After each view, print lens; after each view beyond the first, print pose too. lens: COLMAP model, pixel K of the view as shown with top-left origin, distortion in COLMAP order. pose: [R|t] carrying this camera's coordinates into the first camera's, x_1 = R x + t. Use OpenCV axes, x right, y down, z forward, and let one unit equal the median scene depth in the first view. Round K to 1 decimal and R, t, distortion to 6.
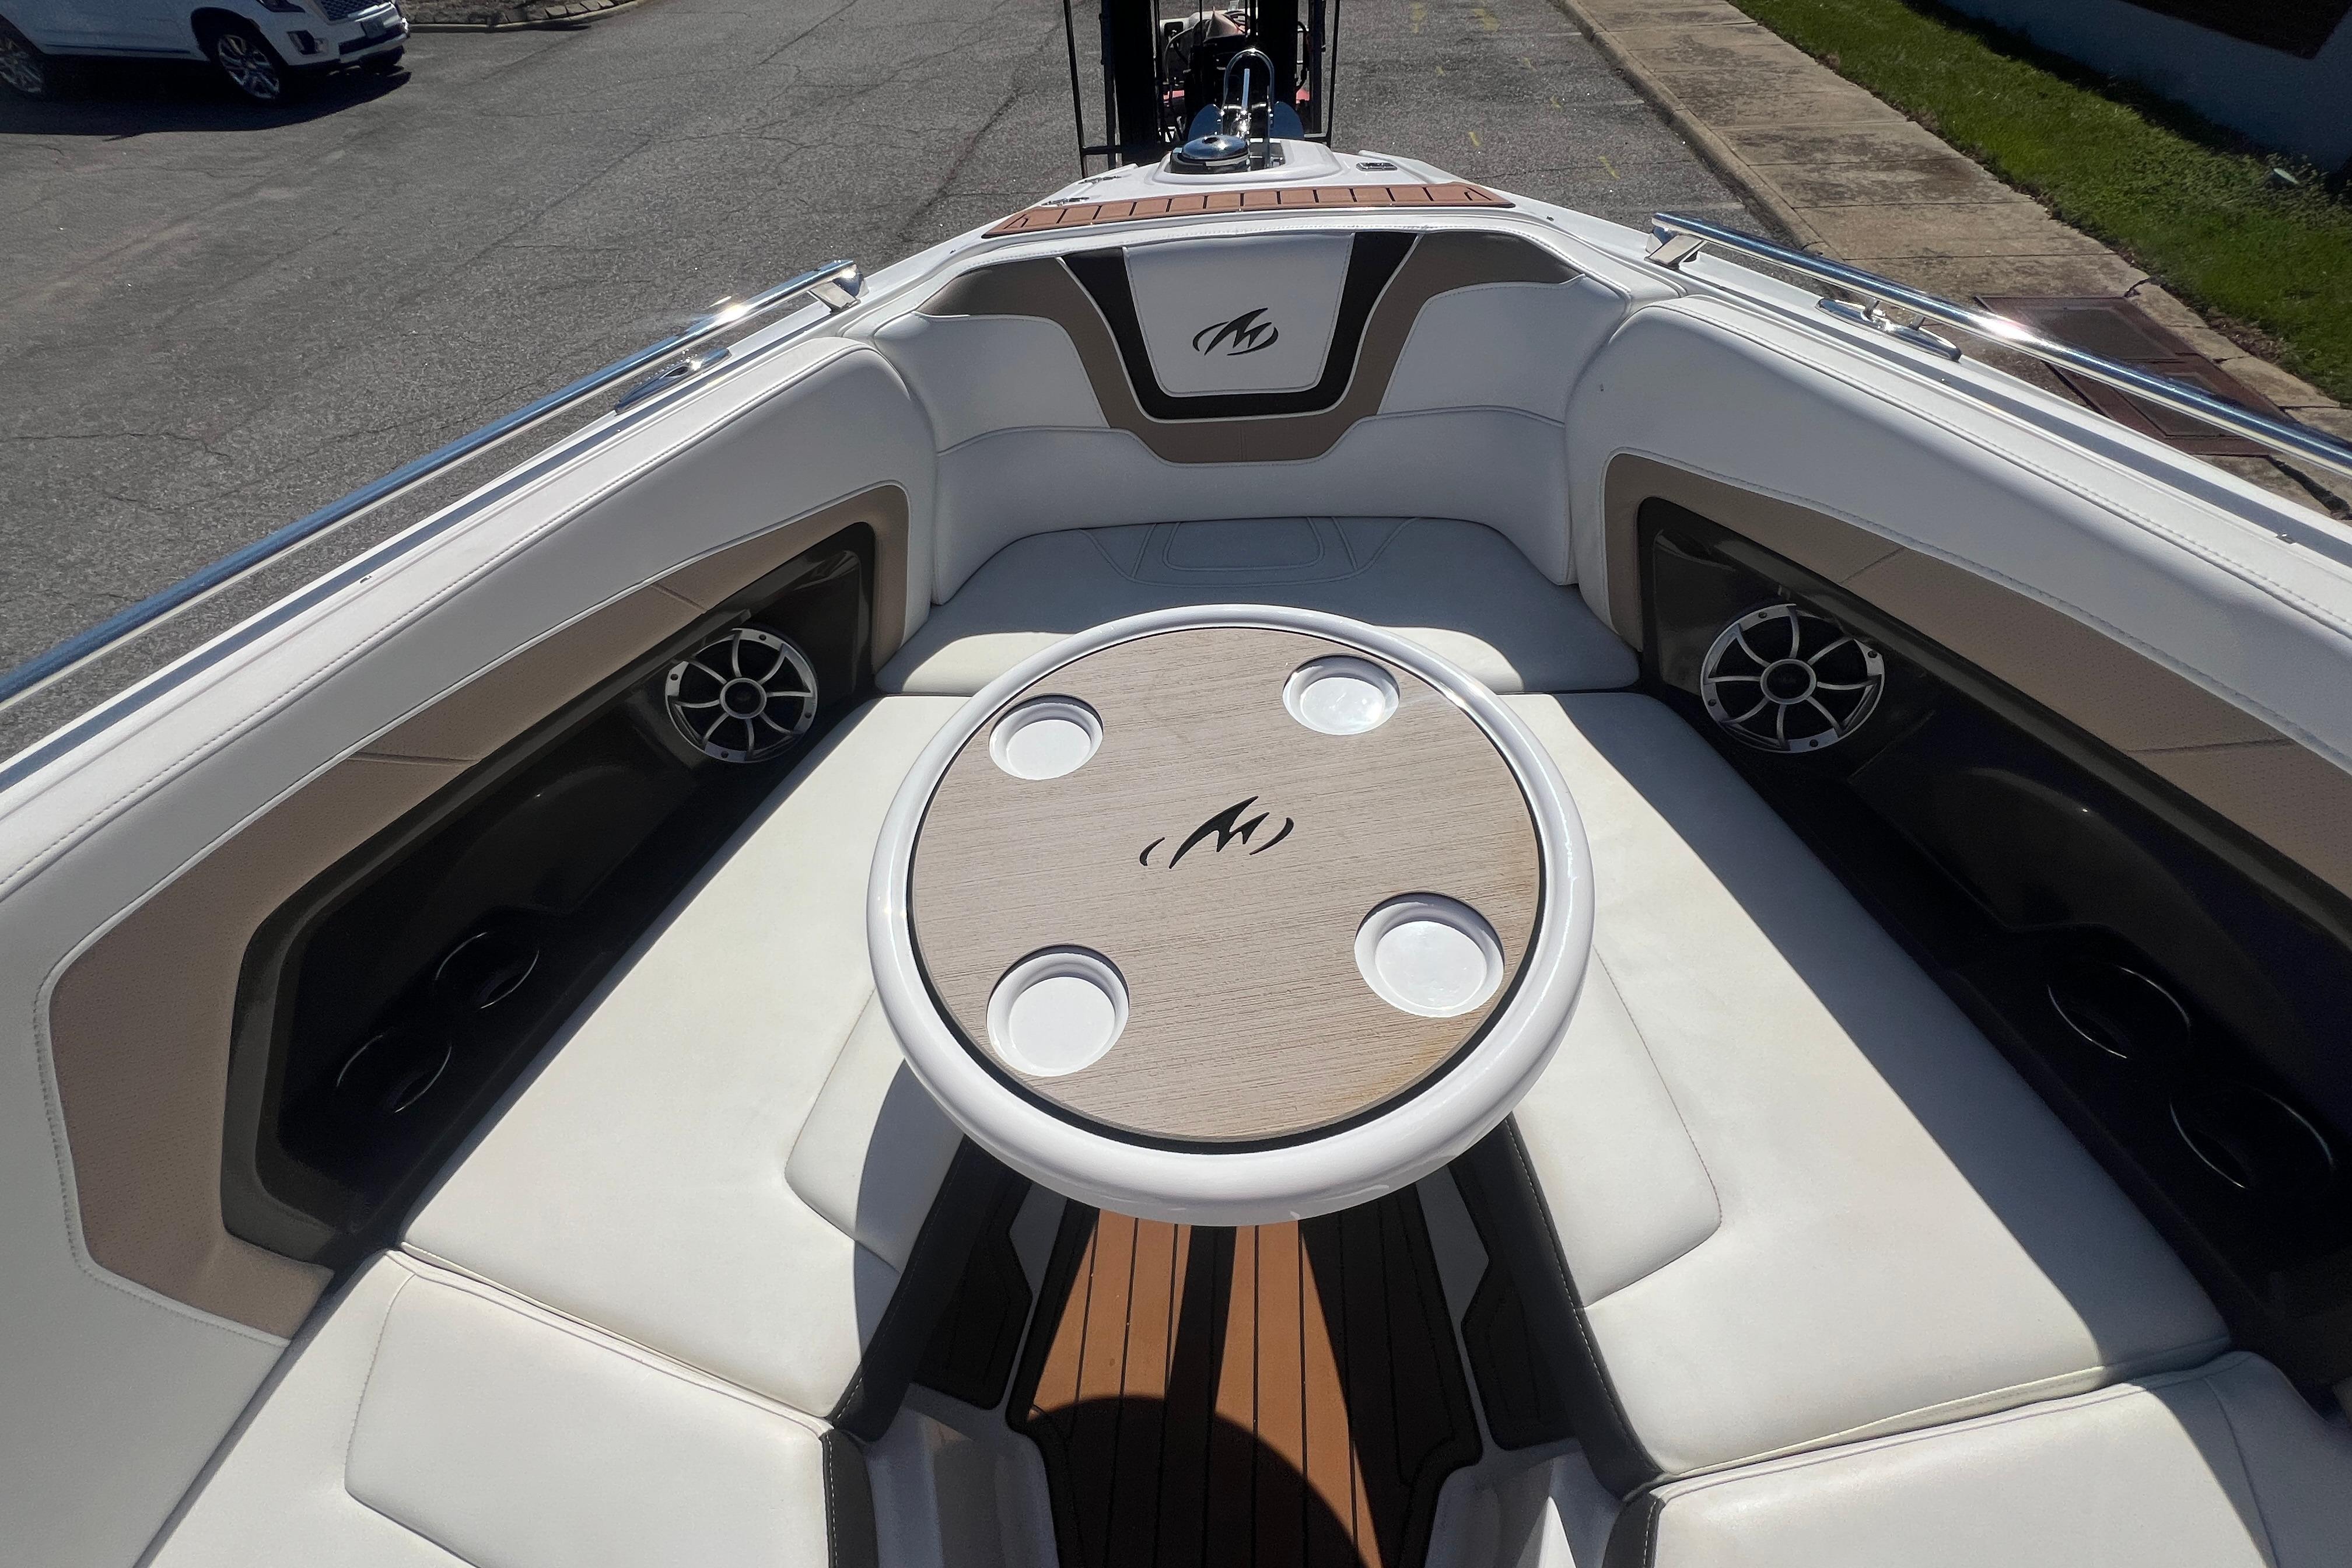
lens RADIAL K [[939.5, 0, 1169.6], [0, 939.5, 772.3], [0, 0, 1]] dist [-0.002206, 0.000306]
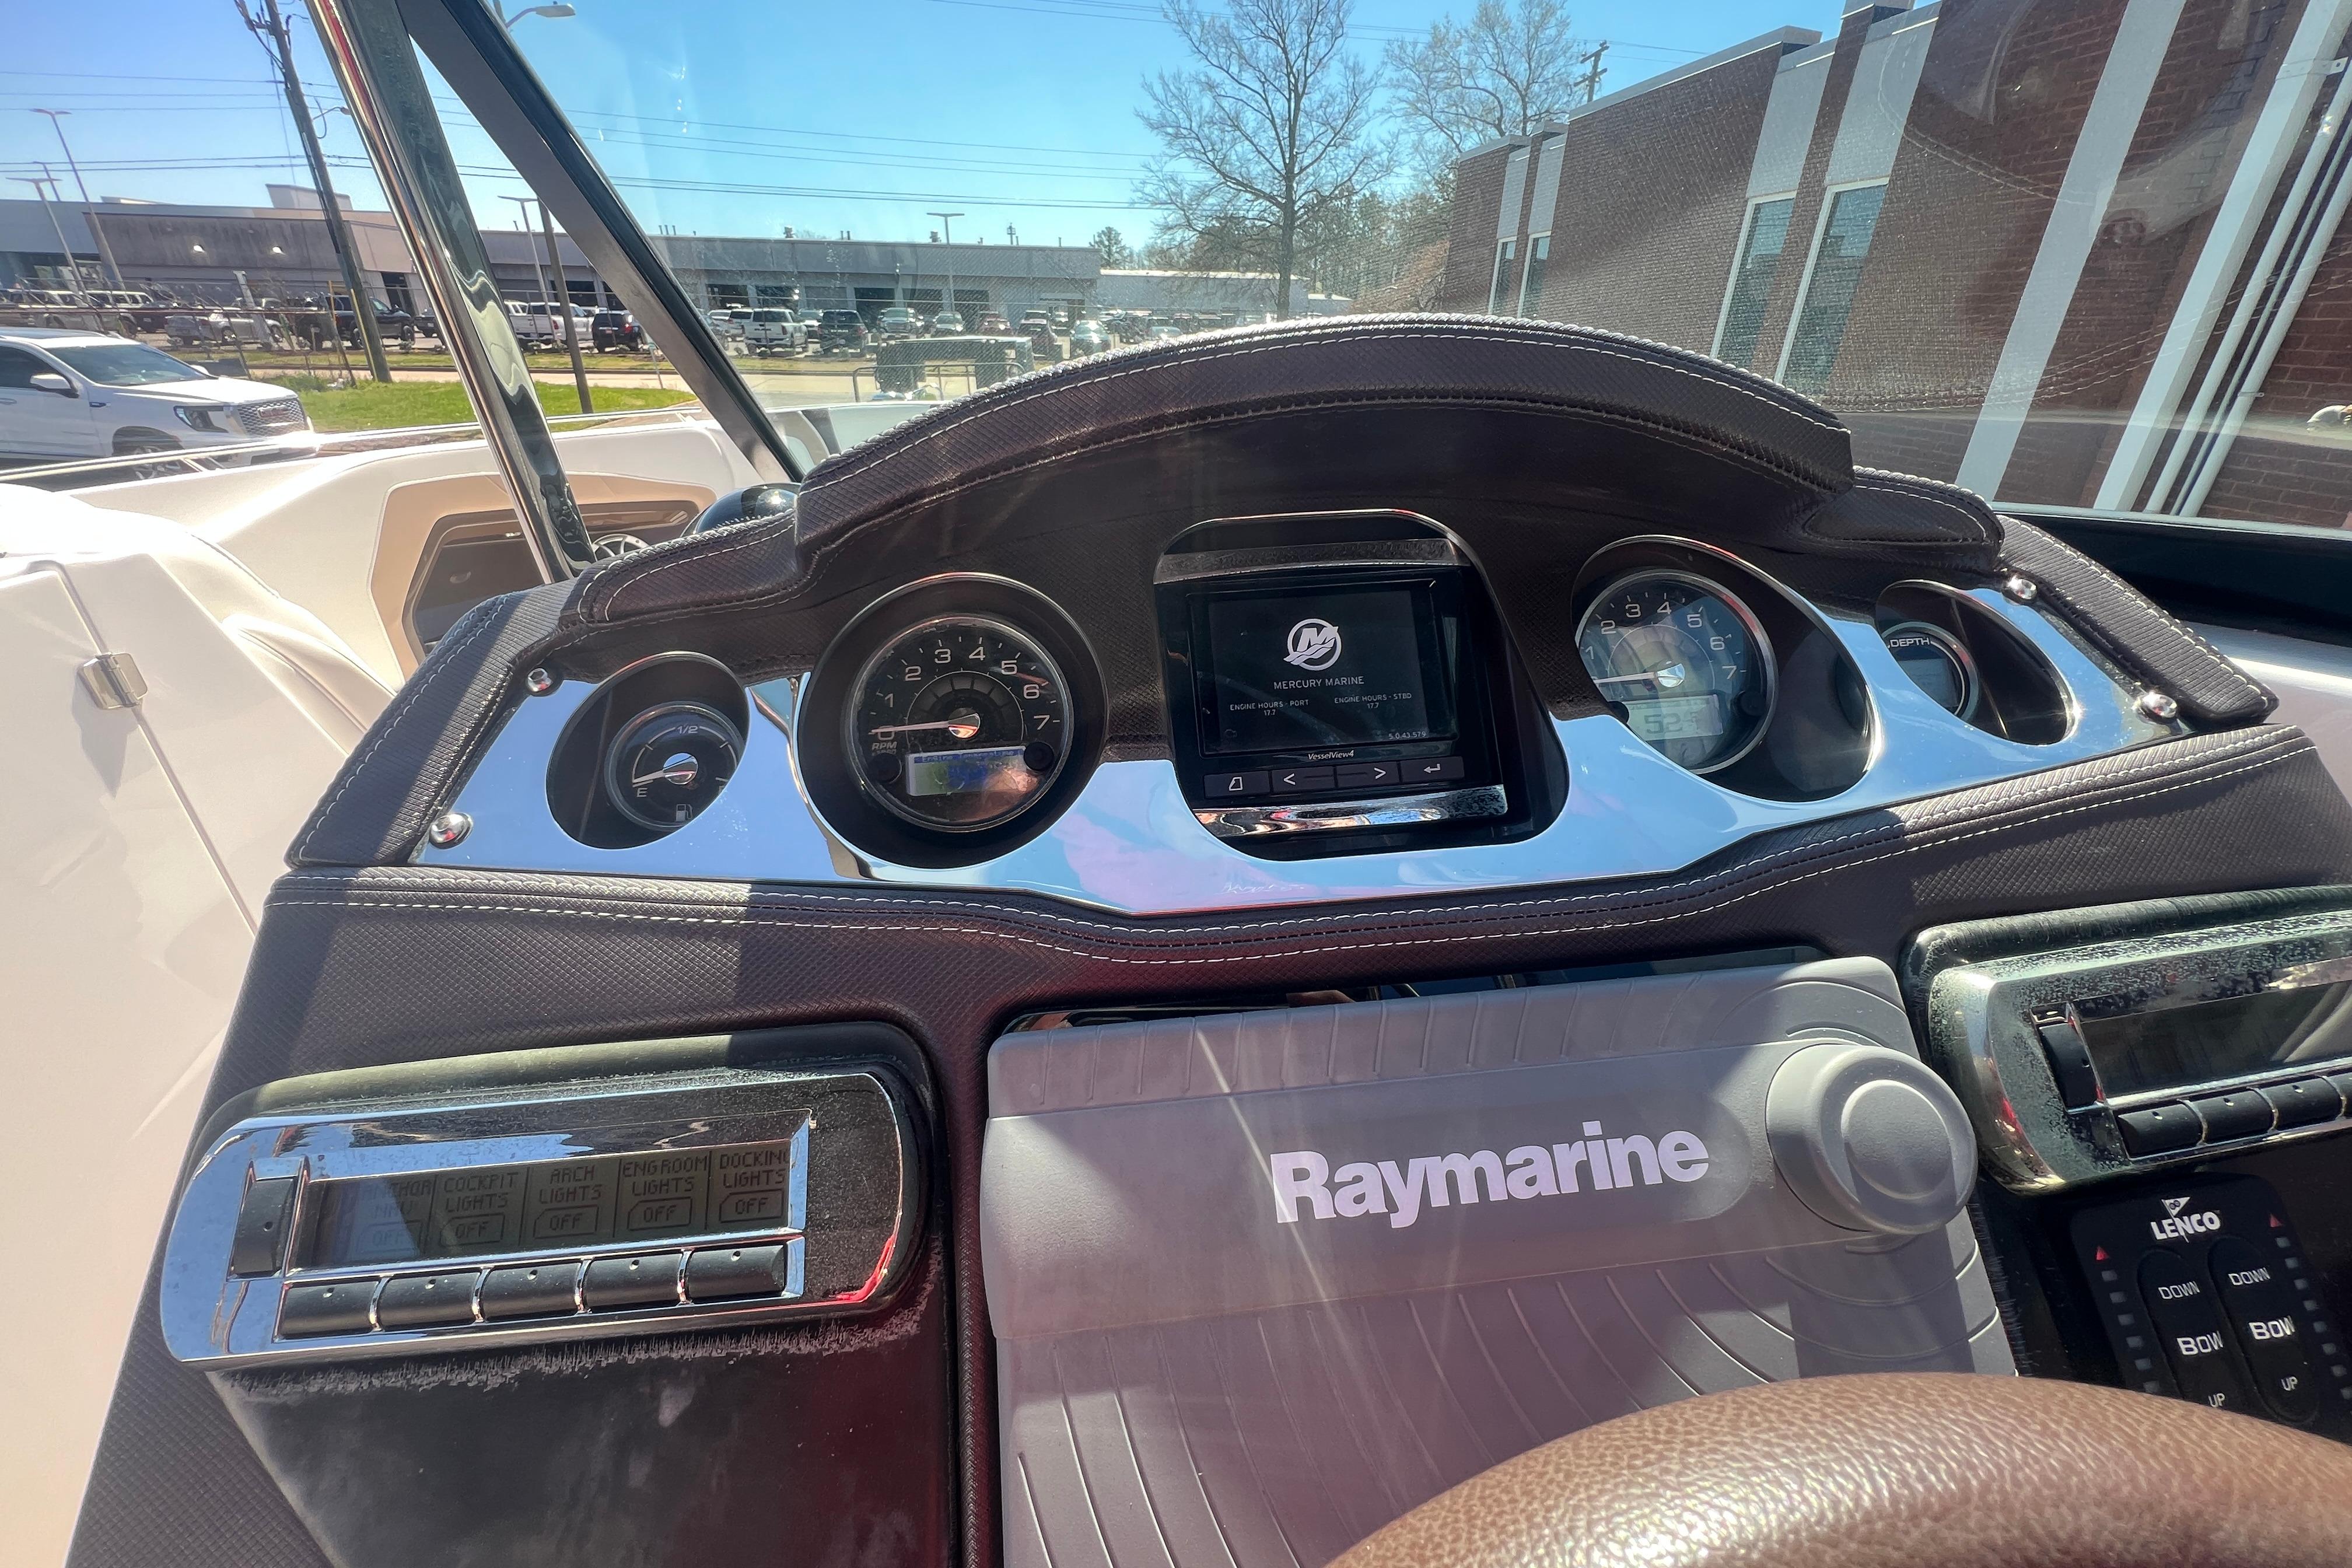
lens RADIAL K [[943.0, 0, 1166.2], [0, 943.0, 780.2], [0, 0, 1]] dist [-0.002621, 0.000035]
pose [[0.985697, -0.027218, 0.166315, 0.086016], [0.087176, 0.926930, -0.364967, 0.287464], [-0.144229, 0.374246, 0.916045, -0.211142]]
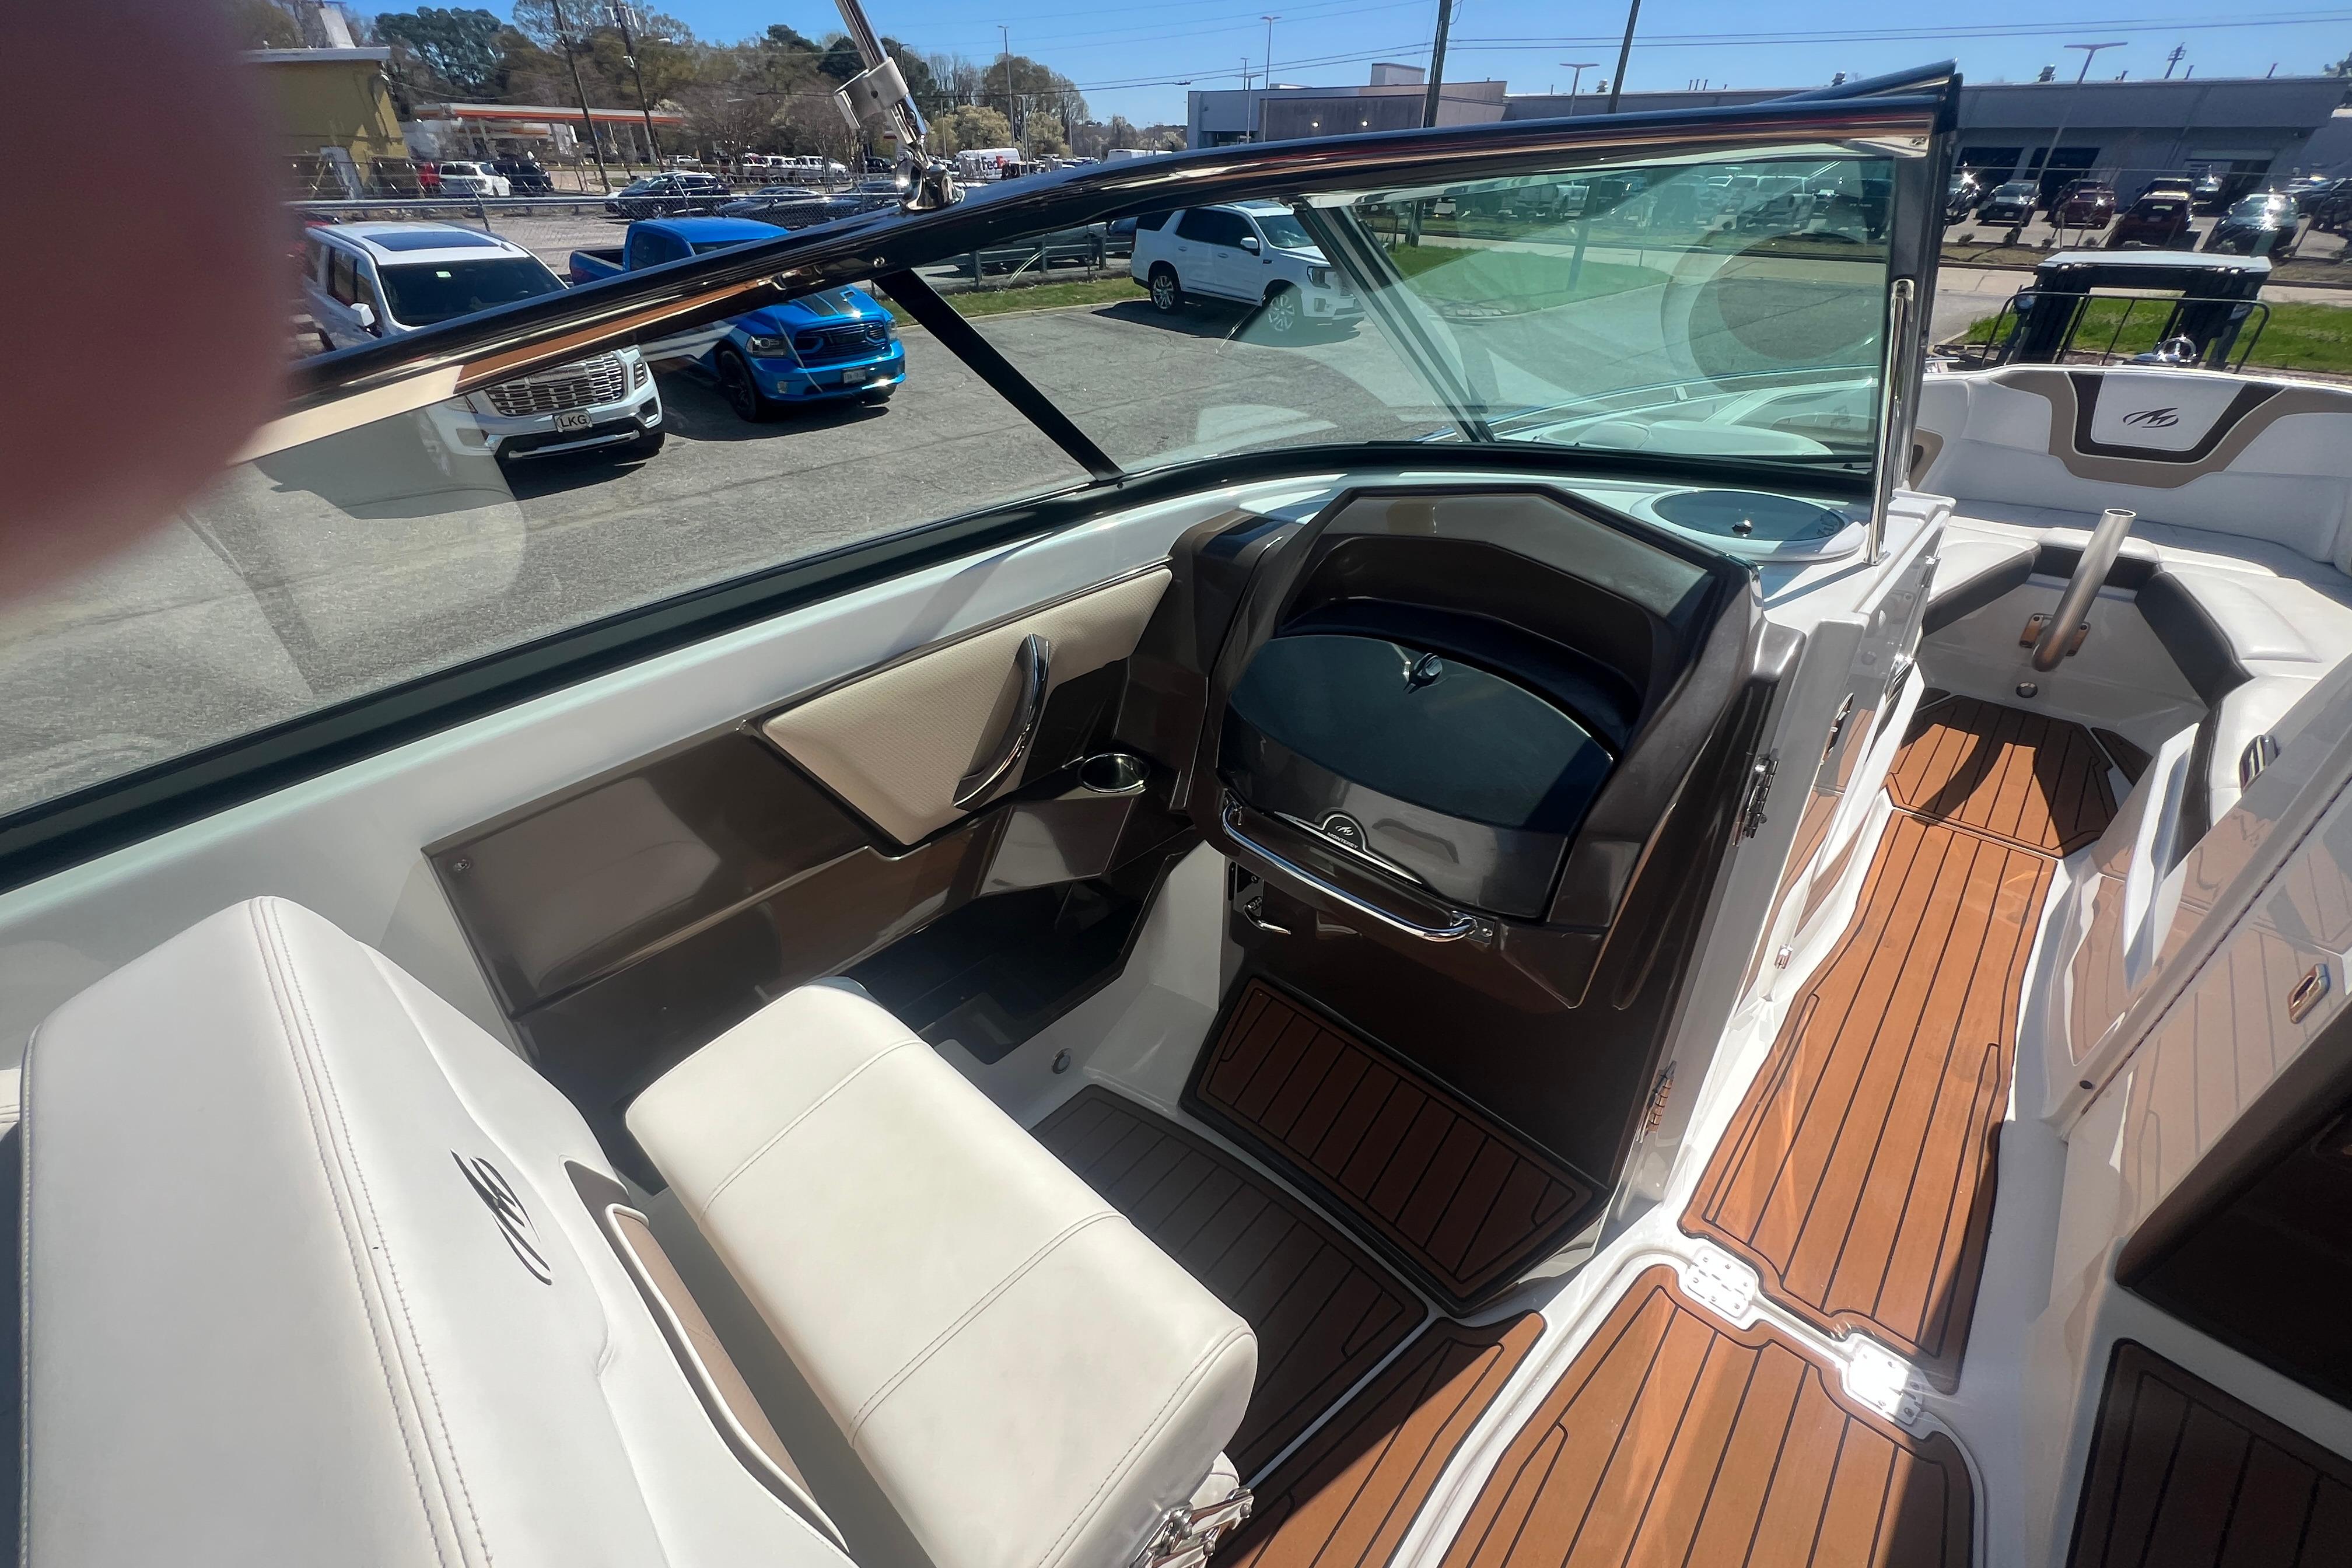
lens RADIAL K [[942.6, 0, 1168.5], [0, 942.6, 779.4], [0, 0, 1]] dist [-0.004080, 0.000399]
pose [[0.774439, 0.380000, -0.505811, -0.068295], [-0.493104, 0.863452, -0.106297, 0.399234], [0.396350, 0.331738, 0.856070, -0.365240]]
